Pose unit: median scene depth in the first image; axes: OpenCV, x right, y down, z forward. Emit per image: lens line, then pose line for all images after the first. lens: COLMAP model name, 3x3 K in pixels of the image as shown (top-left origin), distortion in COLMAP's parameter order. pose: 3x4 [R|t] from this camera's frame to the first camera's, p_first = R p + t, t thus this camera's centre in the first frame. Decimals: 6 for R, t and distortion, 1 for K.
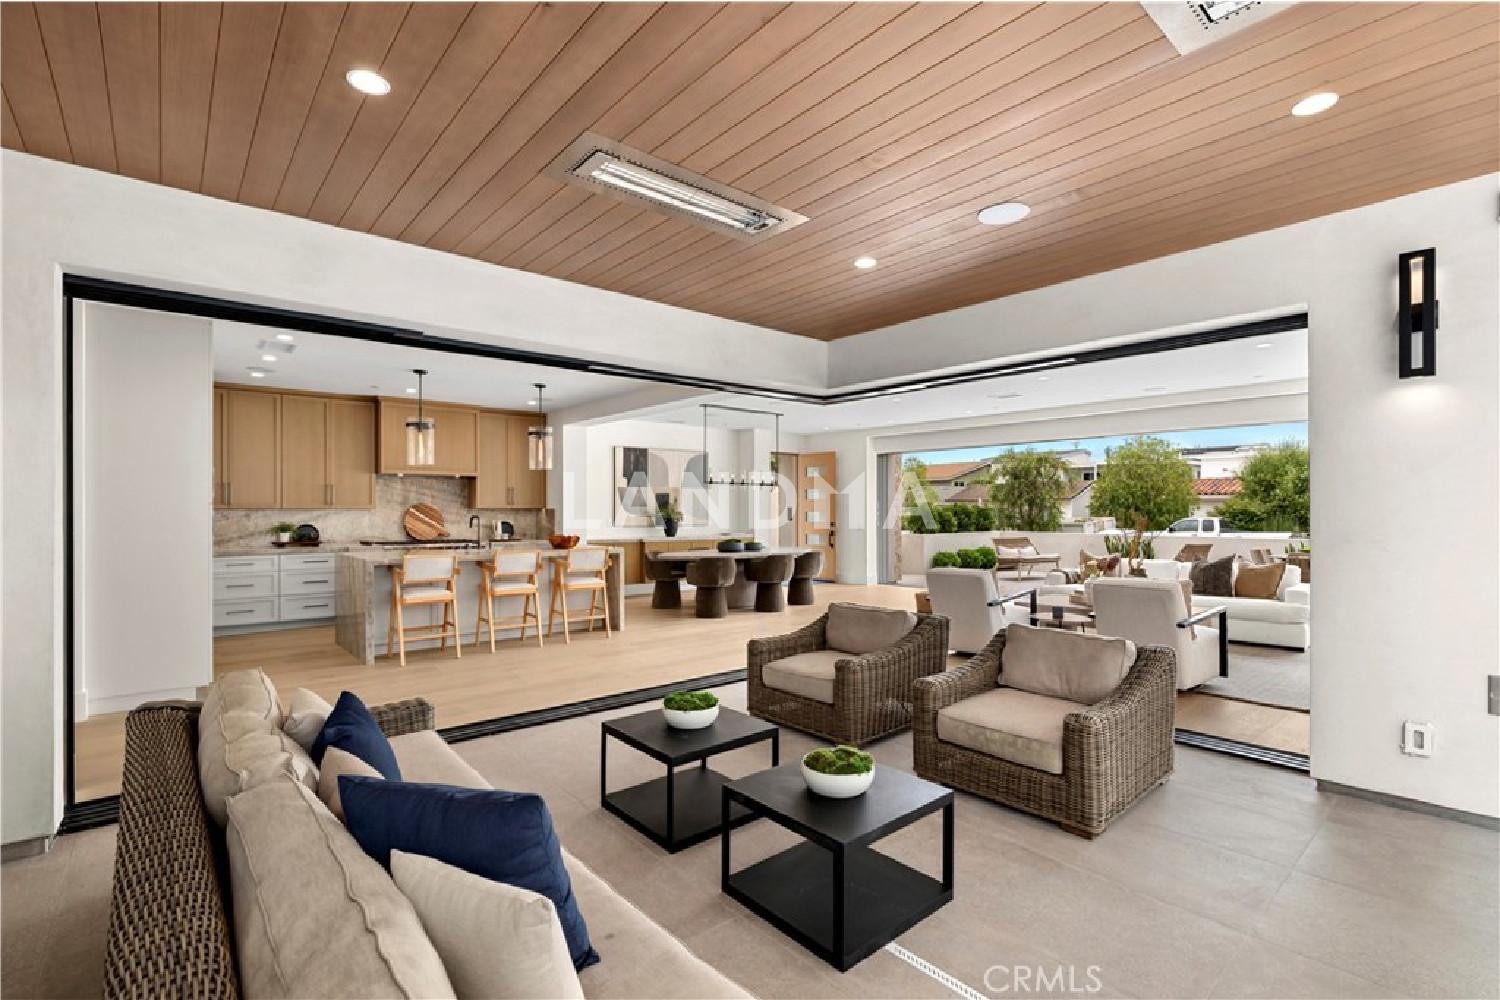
lens RADIAL K [[677.1, 0, 750.0], [0, 677.1, 500.0], [0, 0, 1]] dist [0.000424, 0.000081]
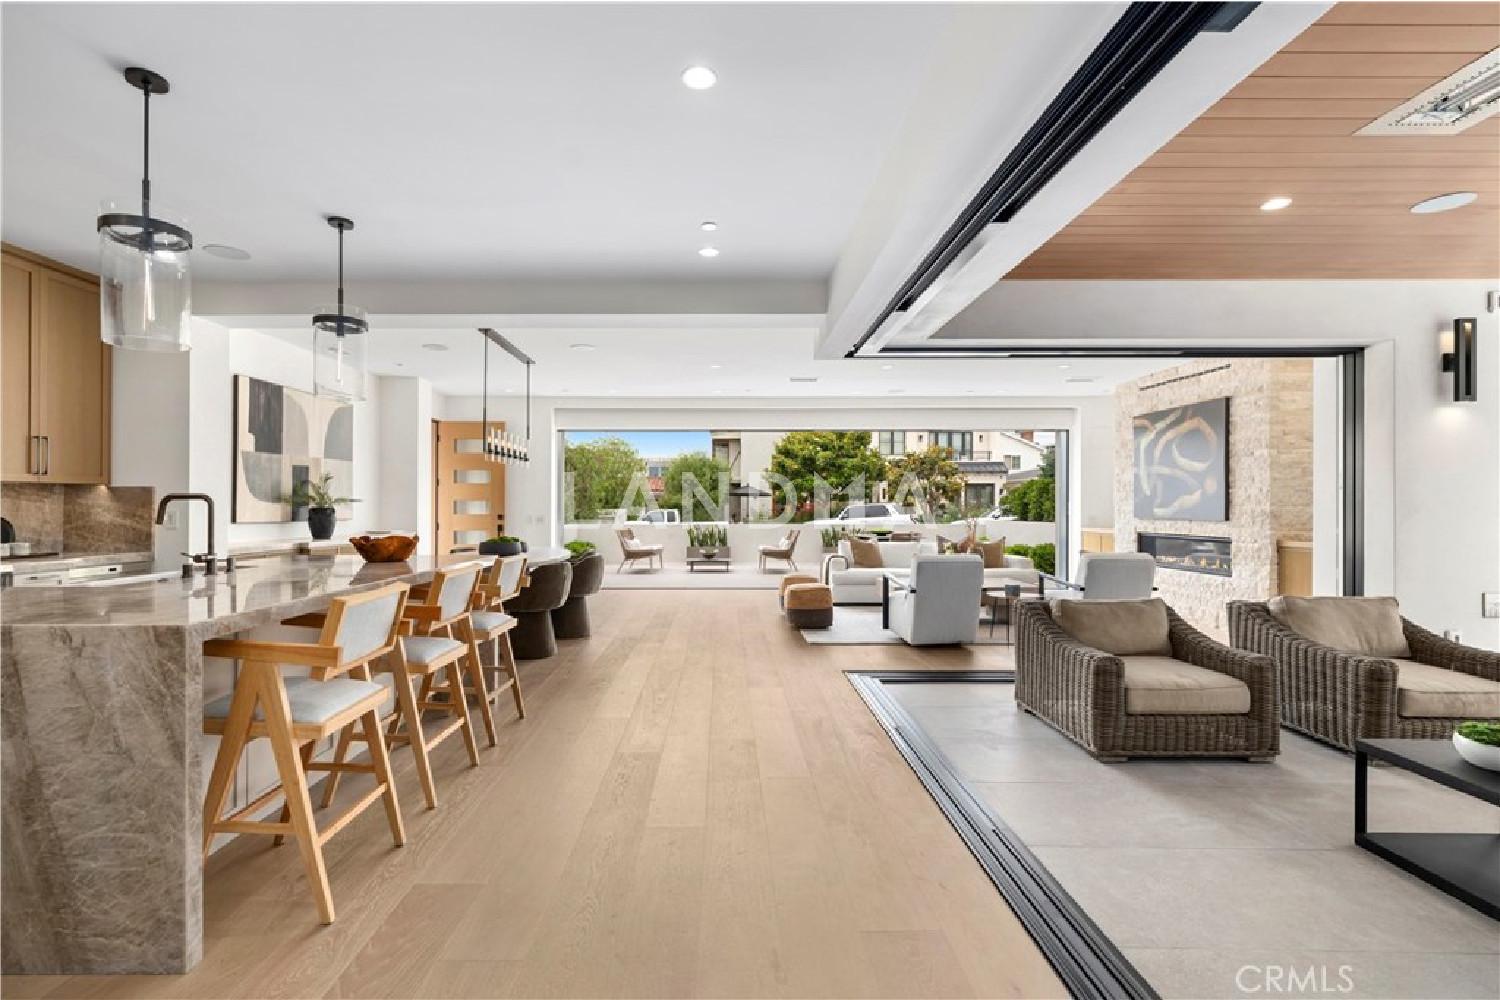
lens RADIAL K [[693.5, 0, 713.8], [0, 693.5, 498.5], [0, 0, 1]] dist [-0.001015, 0.000005]
pose [[0.659374, 0.009191, 0.751759, -0.362131], [-0.012249, 0.999924, -0.001481, 0.016031], [-0.751715, -0.008232, 0.659437, 0.348855]]
